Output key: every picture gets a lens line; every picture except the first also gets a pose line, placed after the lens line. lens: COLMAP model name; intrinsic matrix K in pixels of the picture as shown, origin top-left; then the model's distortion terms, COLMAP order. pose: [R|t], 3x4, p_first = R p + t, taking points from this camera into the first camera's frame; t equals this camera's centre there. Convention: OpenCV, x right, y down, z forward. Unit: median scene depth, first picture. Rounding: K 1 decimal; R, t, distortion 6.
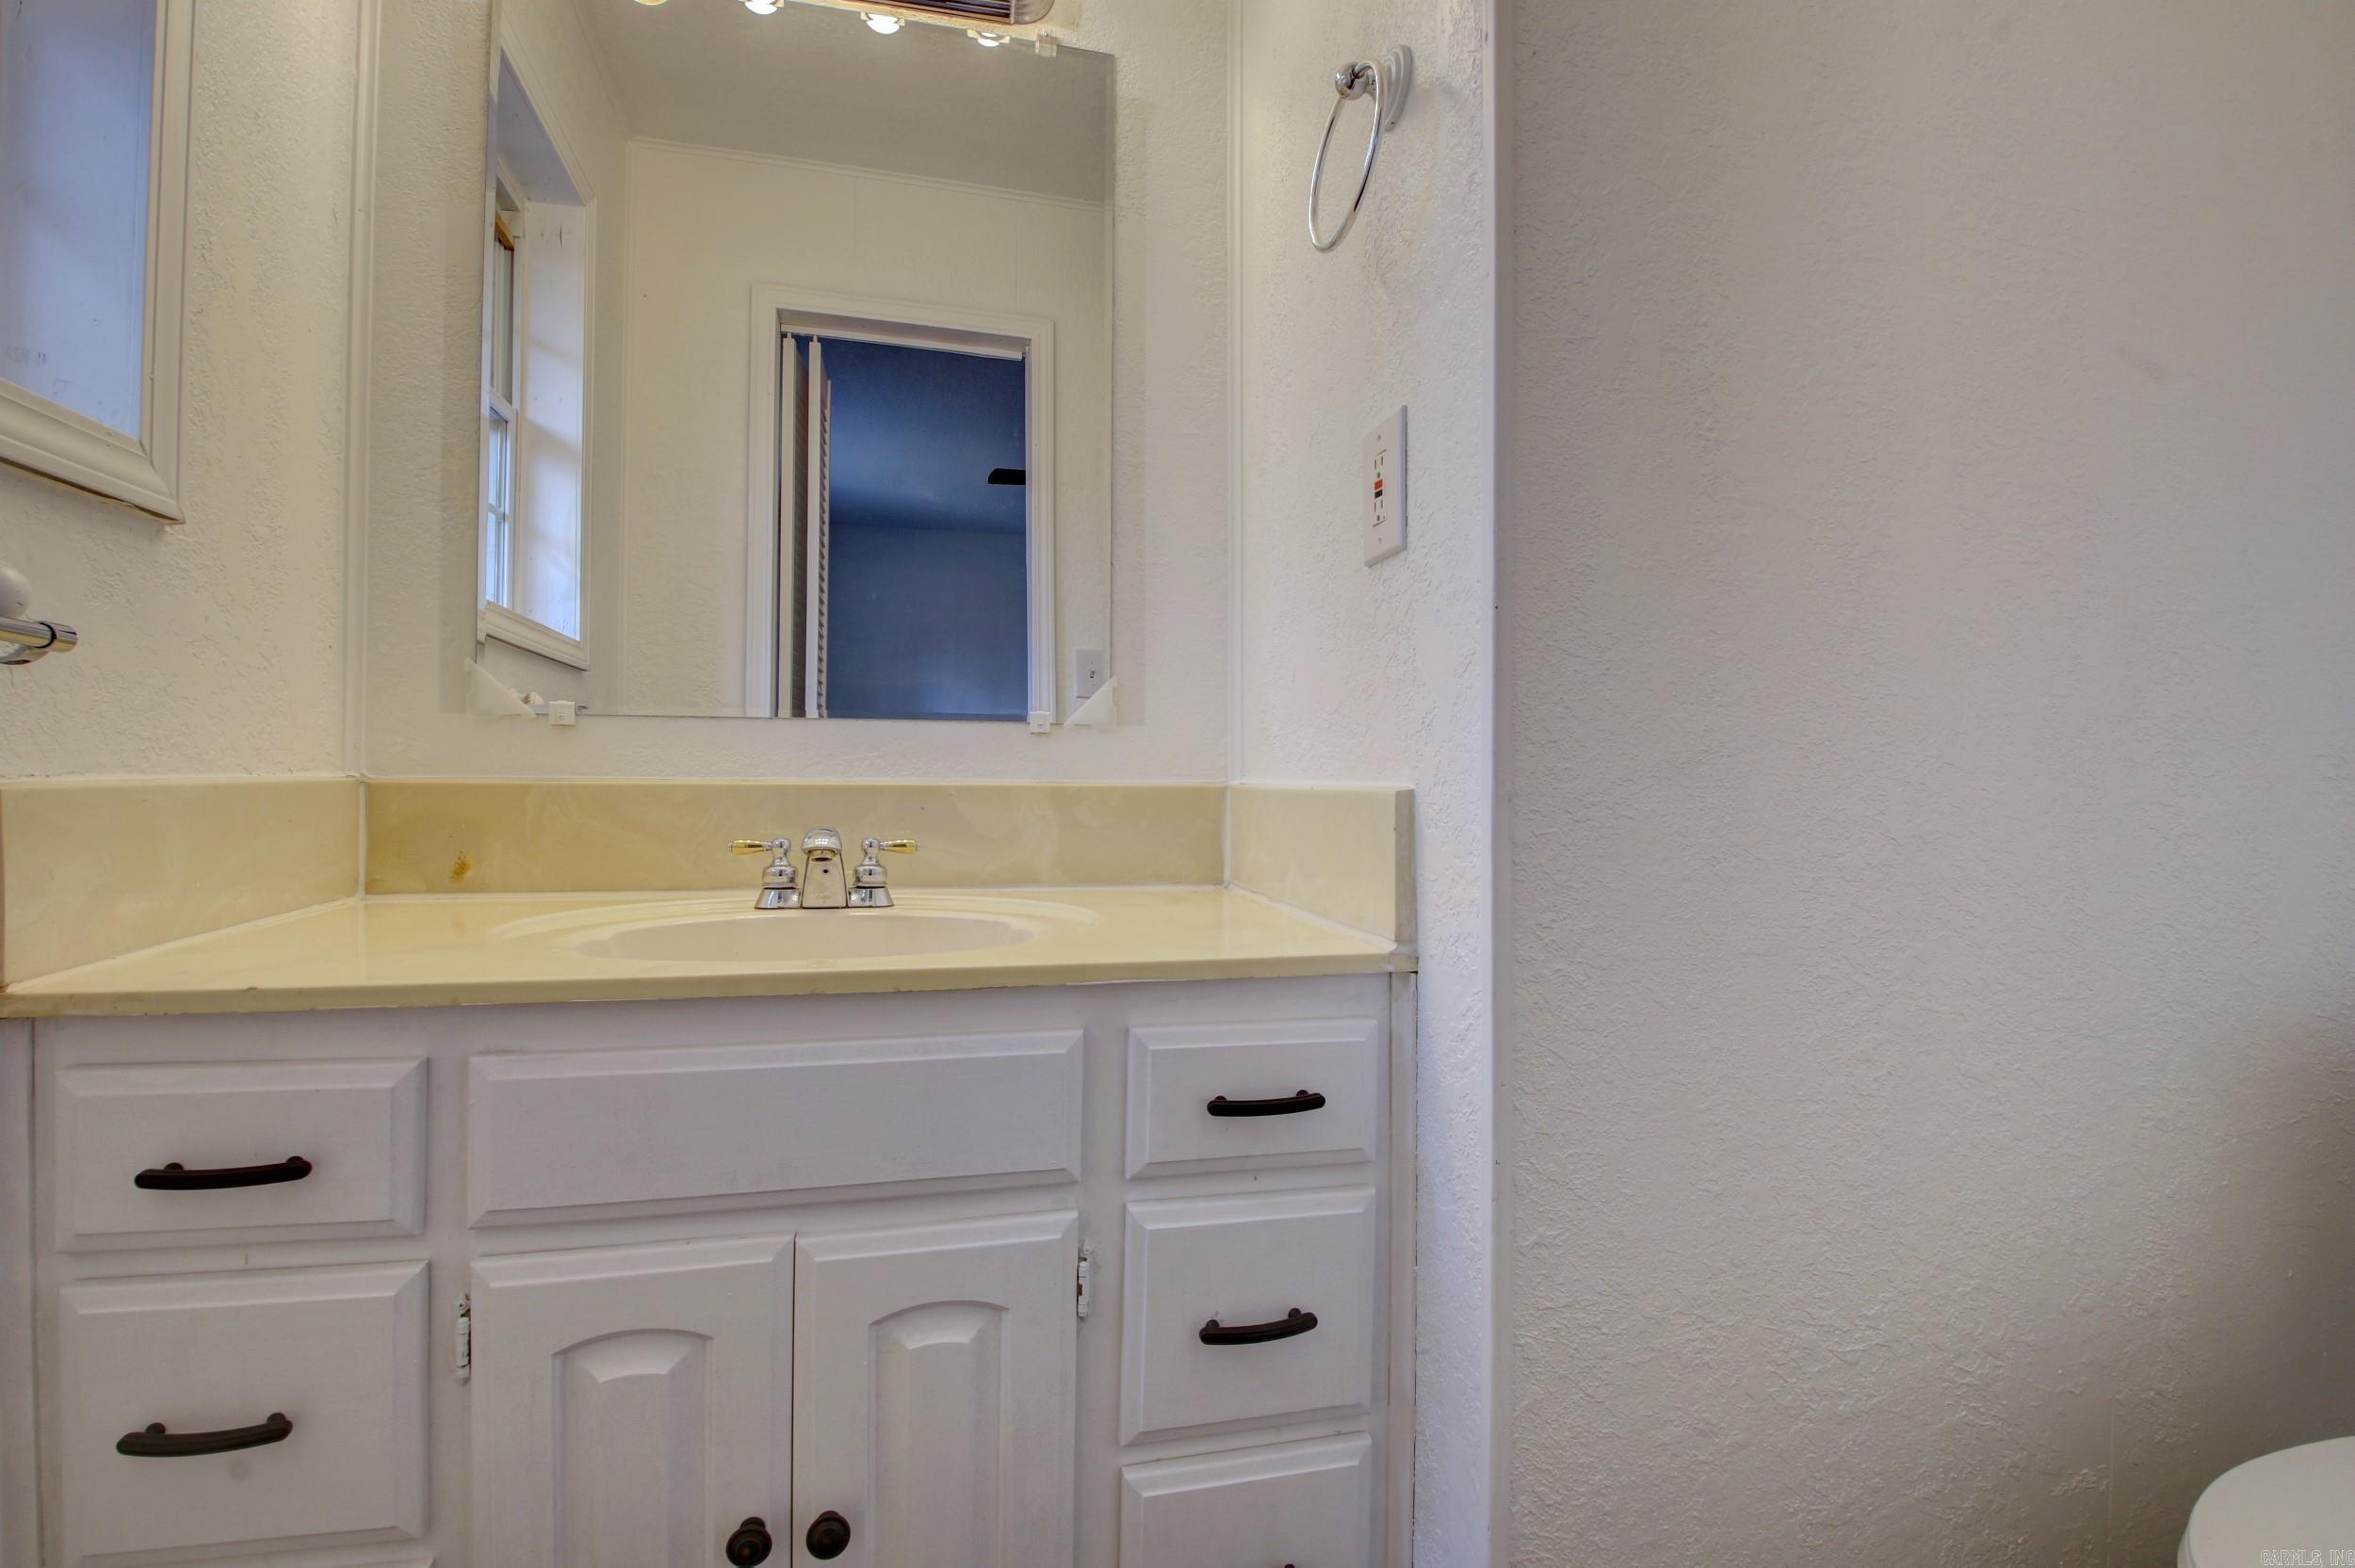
lens RADIAL K [[1098.4, 0, 1170.3], [0, 1098.4, 778.1], [0, 0, 1]] dist [-0.012897, -0.007689]
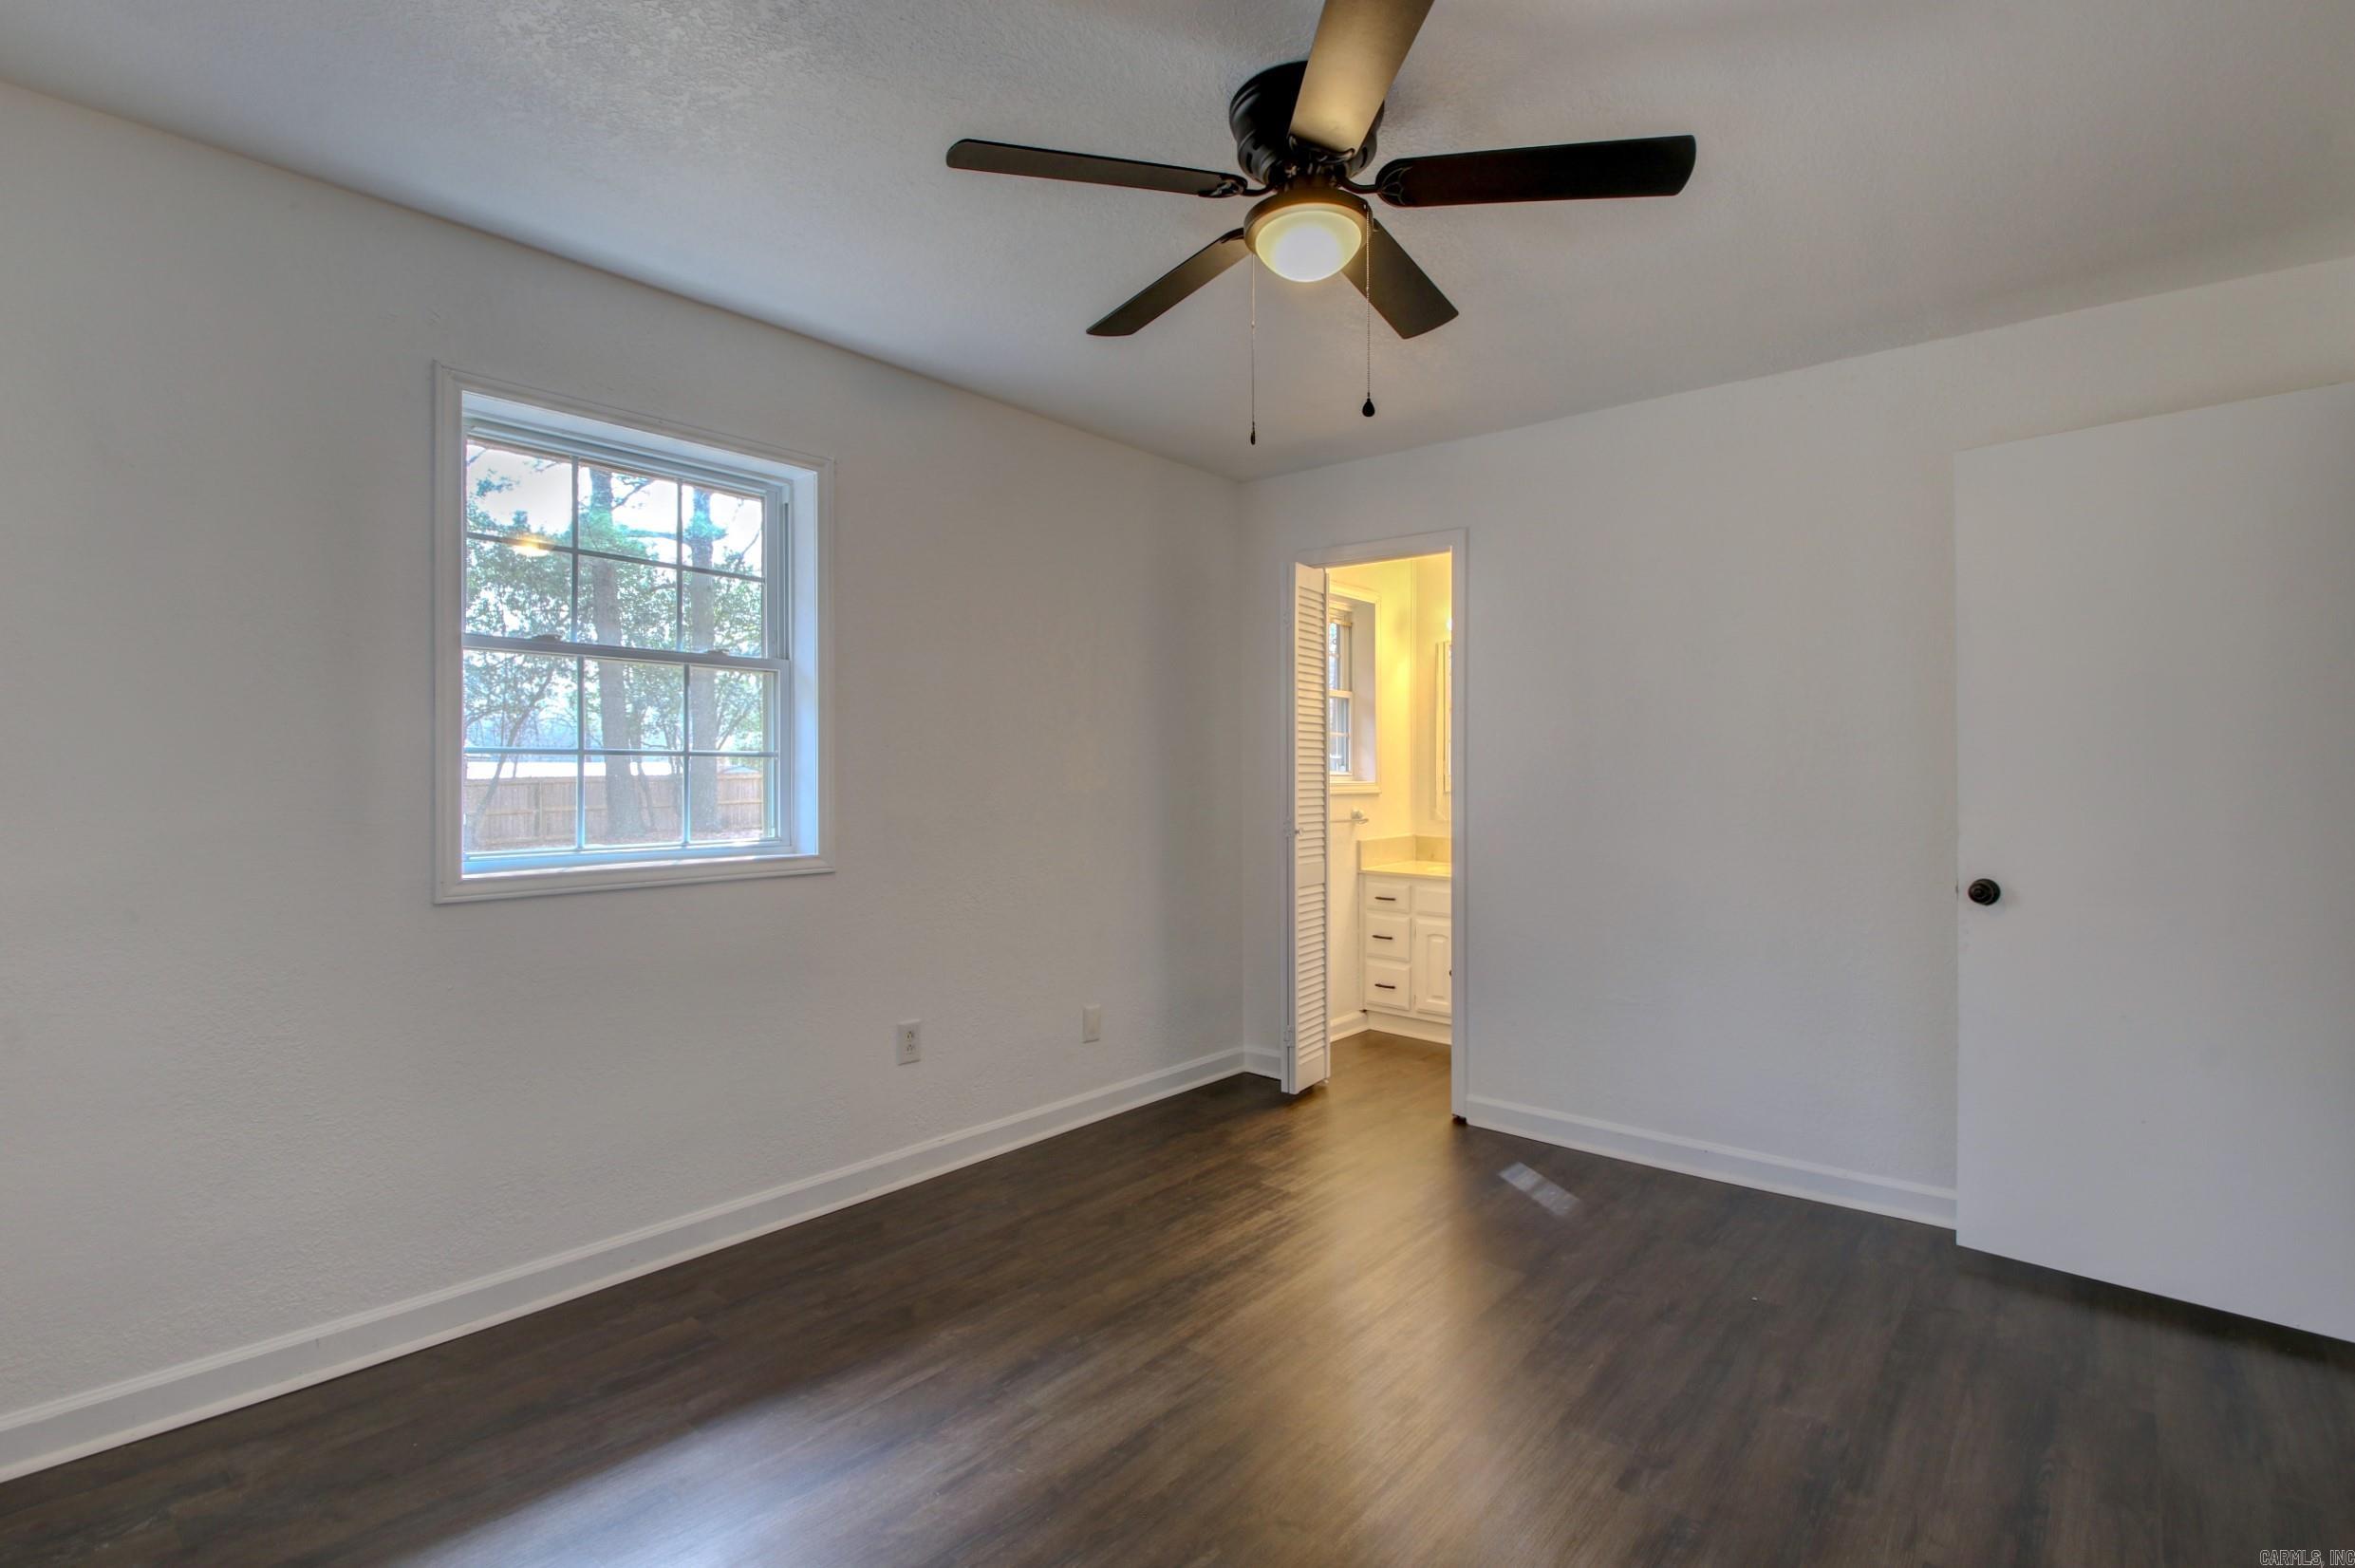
lens RADIAL K [[1098.5, 0, 1174.9], [0, 1098.5, 768.8], [0, 0, 1]] dist [-0.012897, -0.007689]
pose [[0.573128, -0.002353, -0.819462, 3.809148], [0.002889, 0.999995, -0.000851, -0.425935], [0.819461, -0.001879, 0.573132, -3.827903]]
